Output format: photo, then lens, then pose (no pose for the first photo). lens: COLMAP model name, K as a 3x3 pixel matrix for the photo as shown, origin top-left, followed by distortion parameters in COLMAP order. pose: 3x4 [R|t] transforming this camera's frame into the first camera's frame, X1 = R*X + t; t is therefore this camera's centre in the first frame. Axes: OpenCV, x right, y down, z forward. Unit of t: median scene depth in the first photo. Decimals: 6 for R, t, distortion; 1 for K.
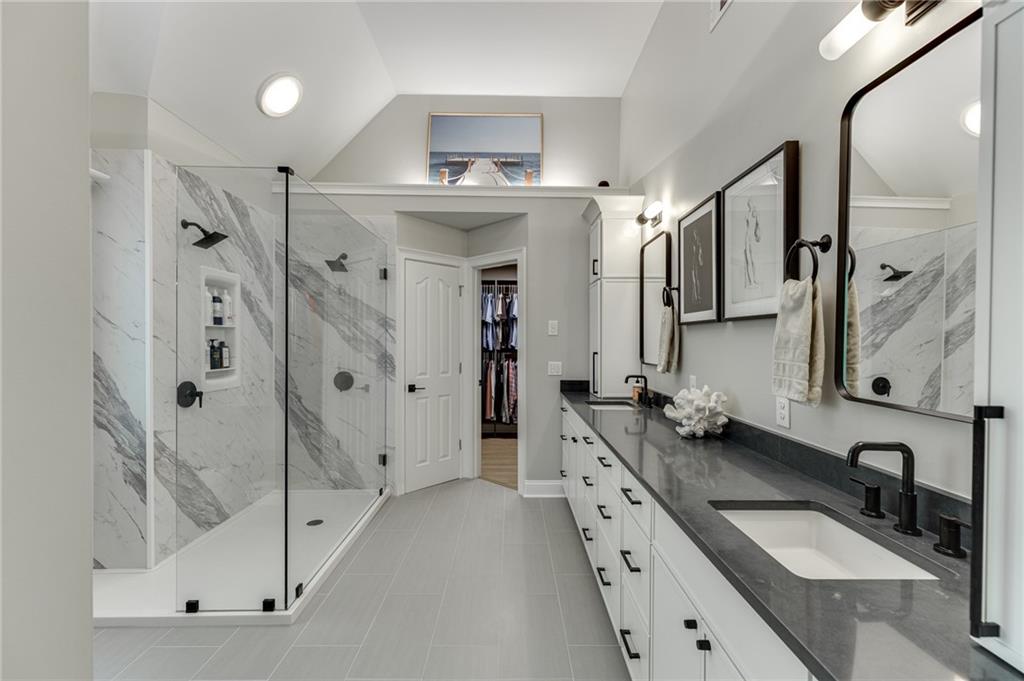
lens RADIAL K [[460.0, 0, 514.6], [0, 460.0, 343.7], [0, 0, 1]] dist [0.004222, -0.001584]
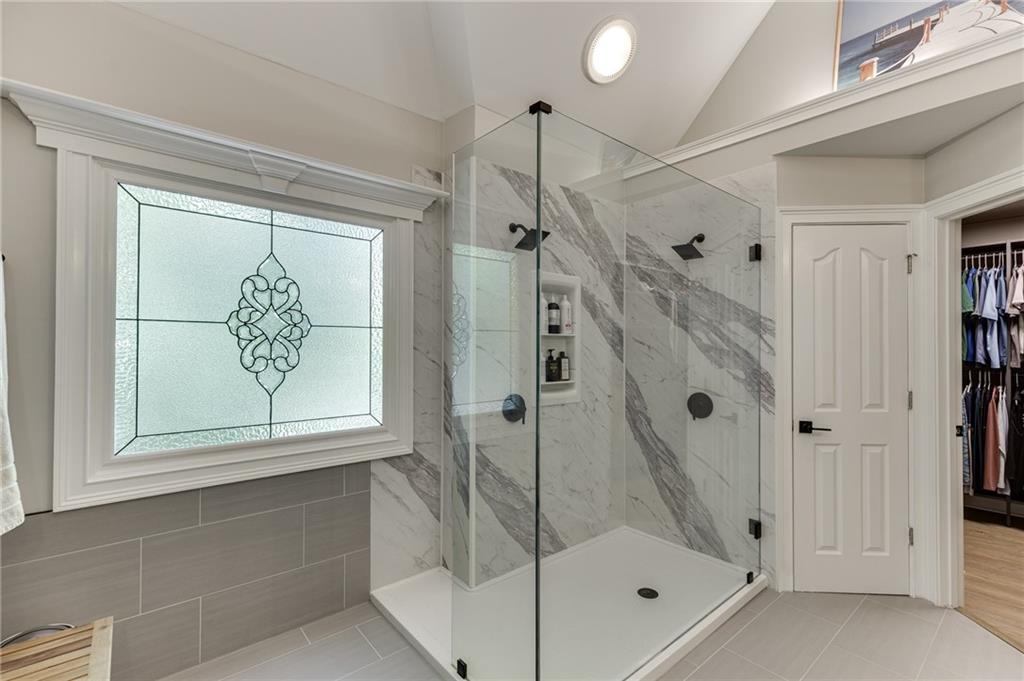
lens RADIAL K [[460.0, 0, 513.5], [0, 460.0, 343.4], [0, 0, 1]] dist [0.004222, -0.001584]
pose [[0.640758, -0.006735, -0.767713, 0.005906], [-0.007024, 0.999868, -0.014634, -0.006147], [0.767710, 0.014769, 0.640627, 0.295366]]
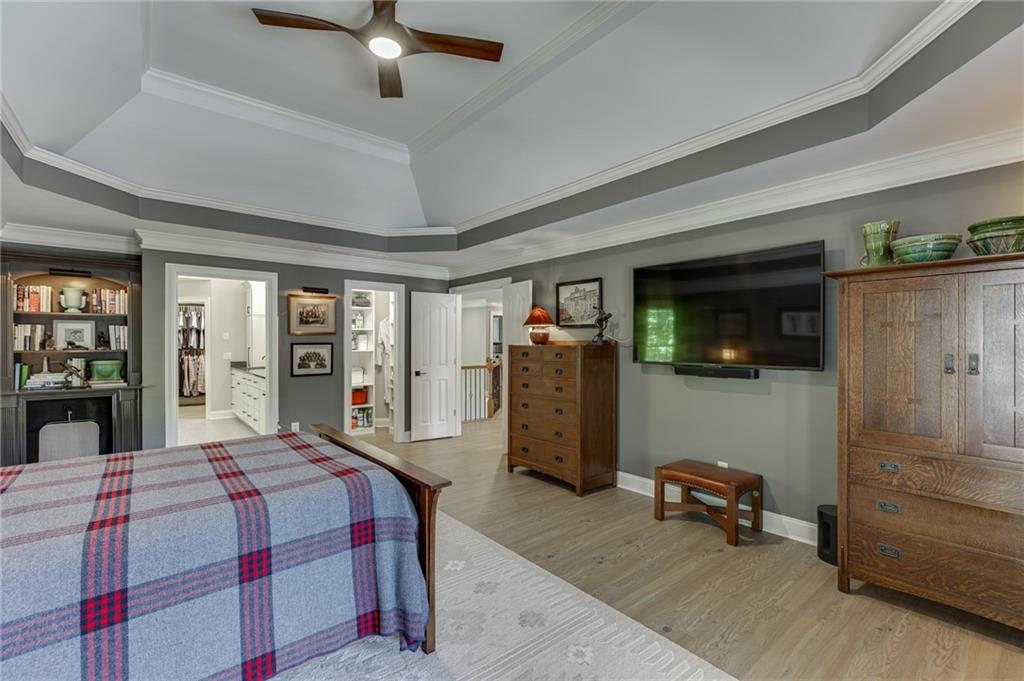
lens RADIAL K [[460.0, 0, 521.3], [0, 460.0, 345.9], [0, 0, 1]] dist [0.004222, -0.001584]
pose [[0.773516, -0.010915, 0.633682, -0.208447], [0.010162, 0.999937, 0.004819, 0.012978], [-0.633695, 0.002712, 0.773578, -1.482313]]
